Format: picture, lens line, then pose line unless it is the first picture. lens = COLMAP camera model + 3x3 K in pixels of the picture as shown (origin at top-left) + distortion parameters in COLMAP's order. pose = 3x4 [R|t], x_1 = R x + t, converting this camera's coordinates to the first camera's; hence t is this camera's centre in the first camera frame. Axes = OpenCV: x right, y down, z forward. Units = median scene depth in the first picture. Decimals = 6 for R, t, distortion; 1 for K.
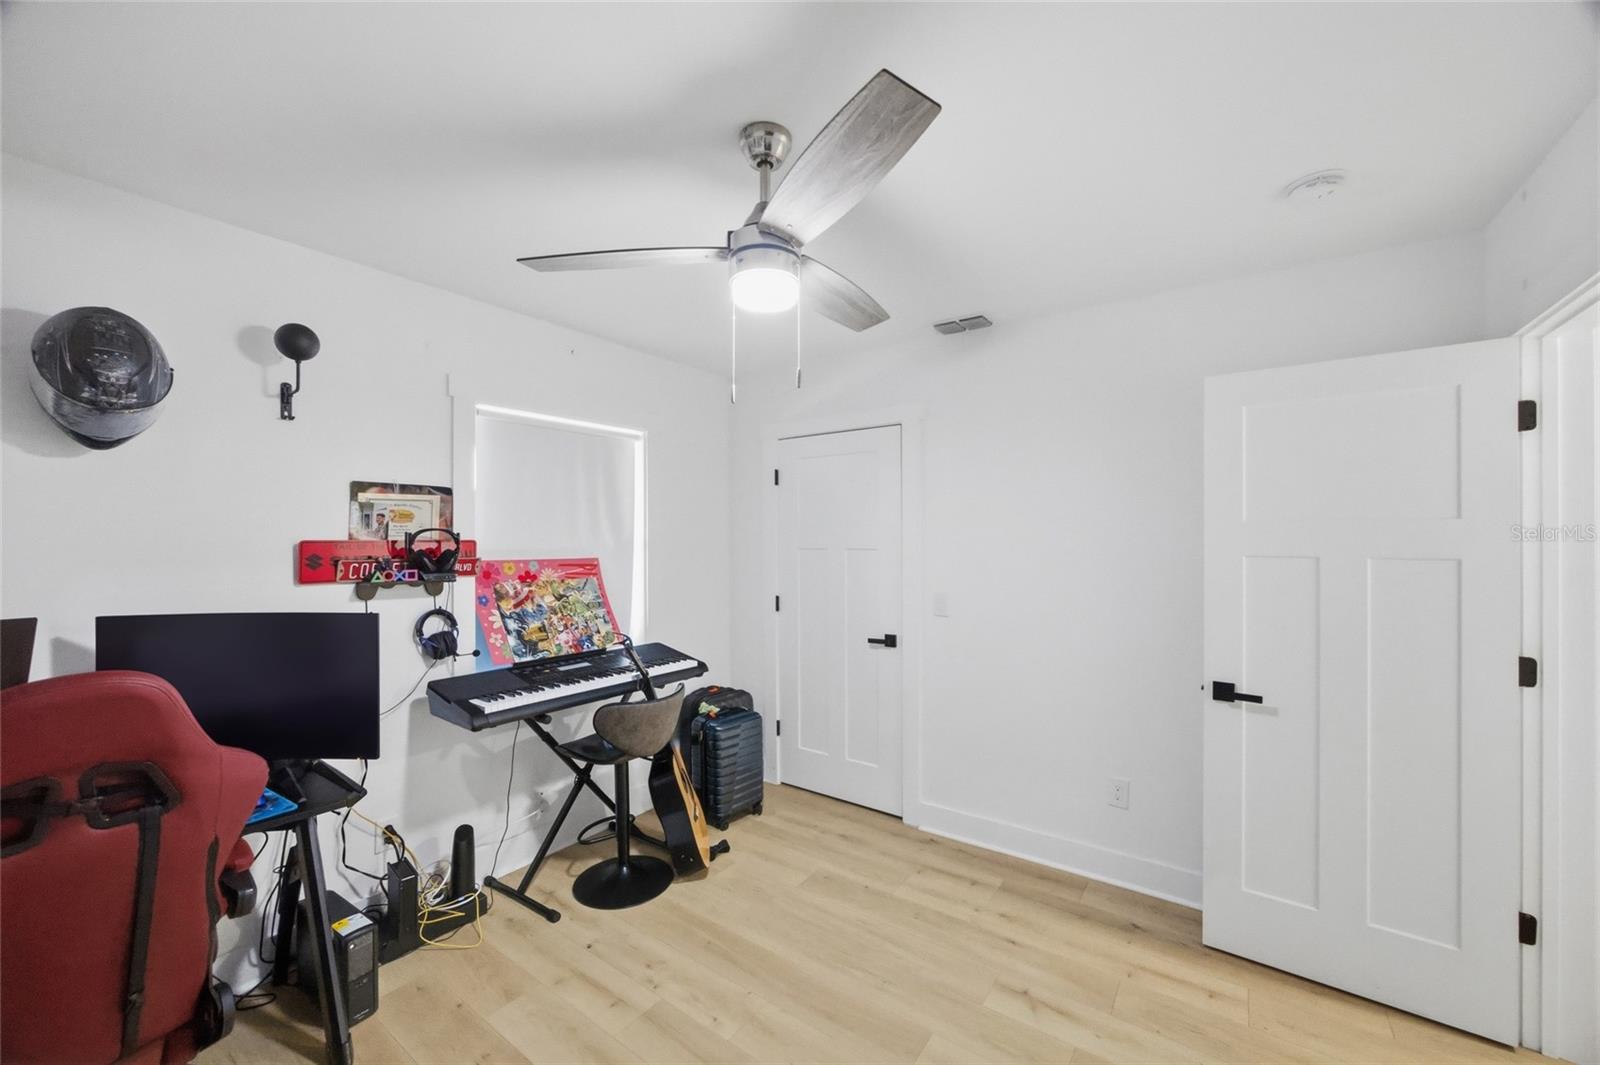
lens RADIAL K [[634.8, 0, 791.6], [0, 634.8, 540.0], [0, 0, 1]] dist [-0.000169, 0.000108]
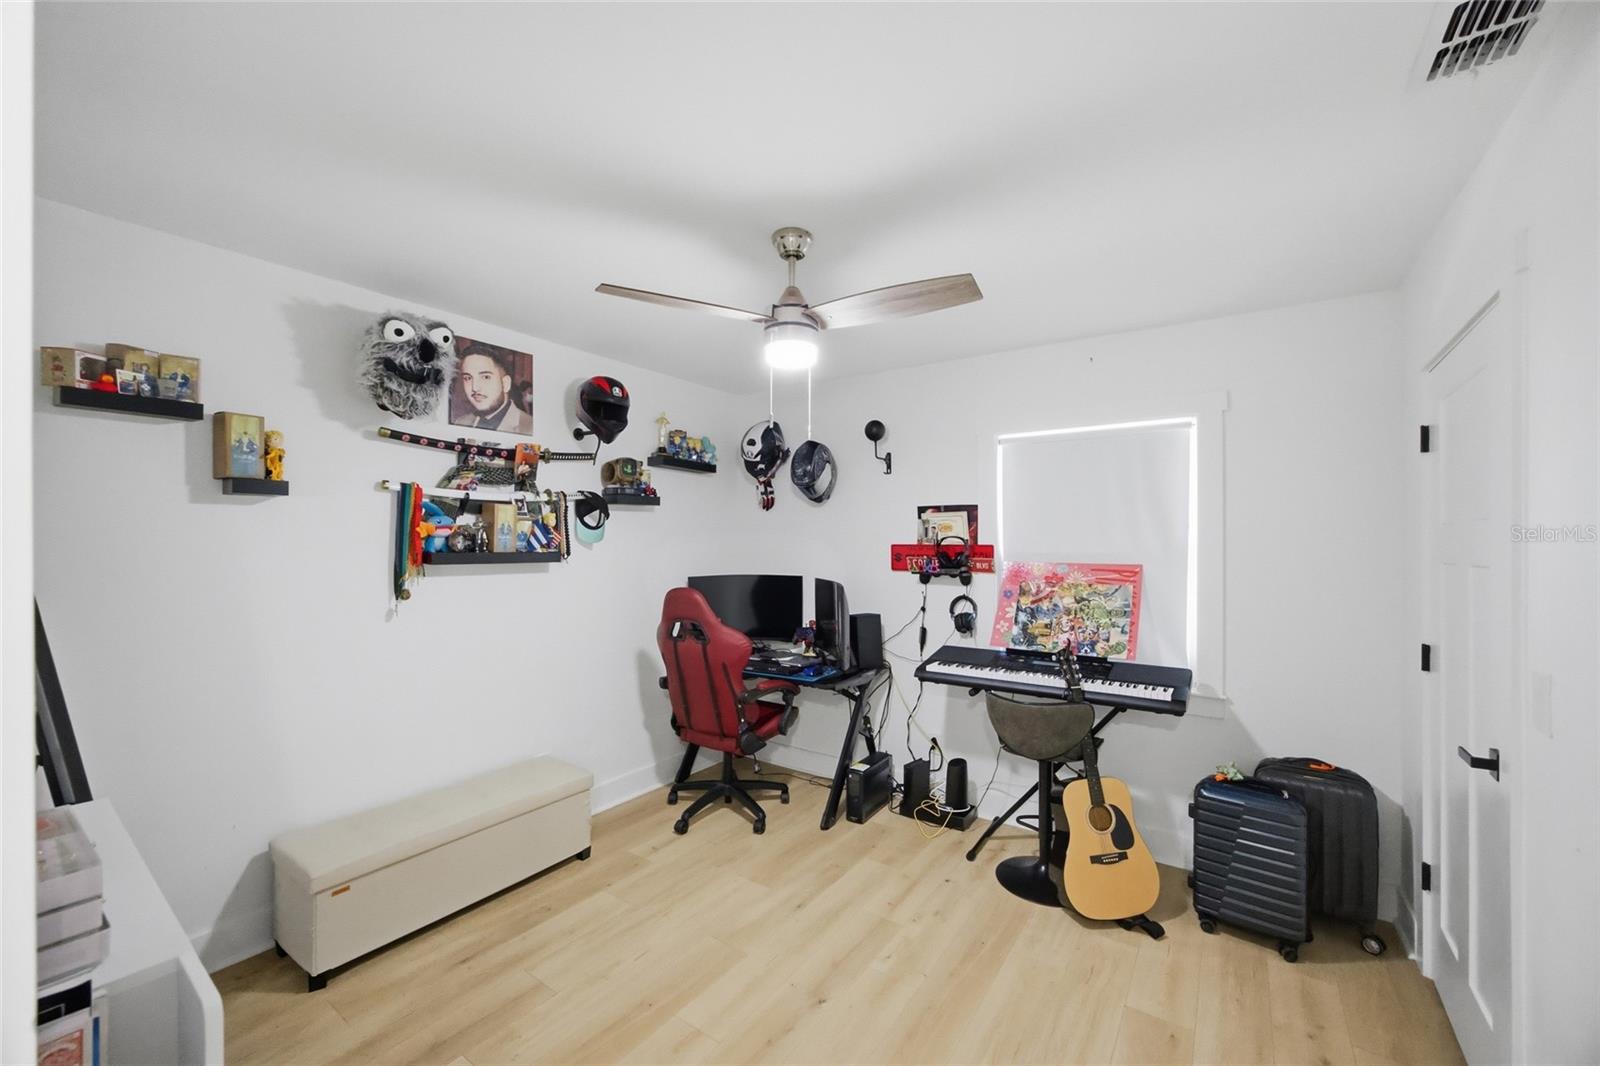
lens RADIAL K [[634.8, 0, 791.6], [0, 634.8, 540.5], [0, 0, 1]] dist [-0.000169, 0.000108]
pose [[0.022502, 0.000282, -0.999747, 0.726791], [-0.001597, 0.999999, 0.000246, -0.007923], [0.999746, 0.001591, 0.022503, 0.550556]]
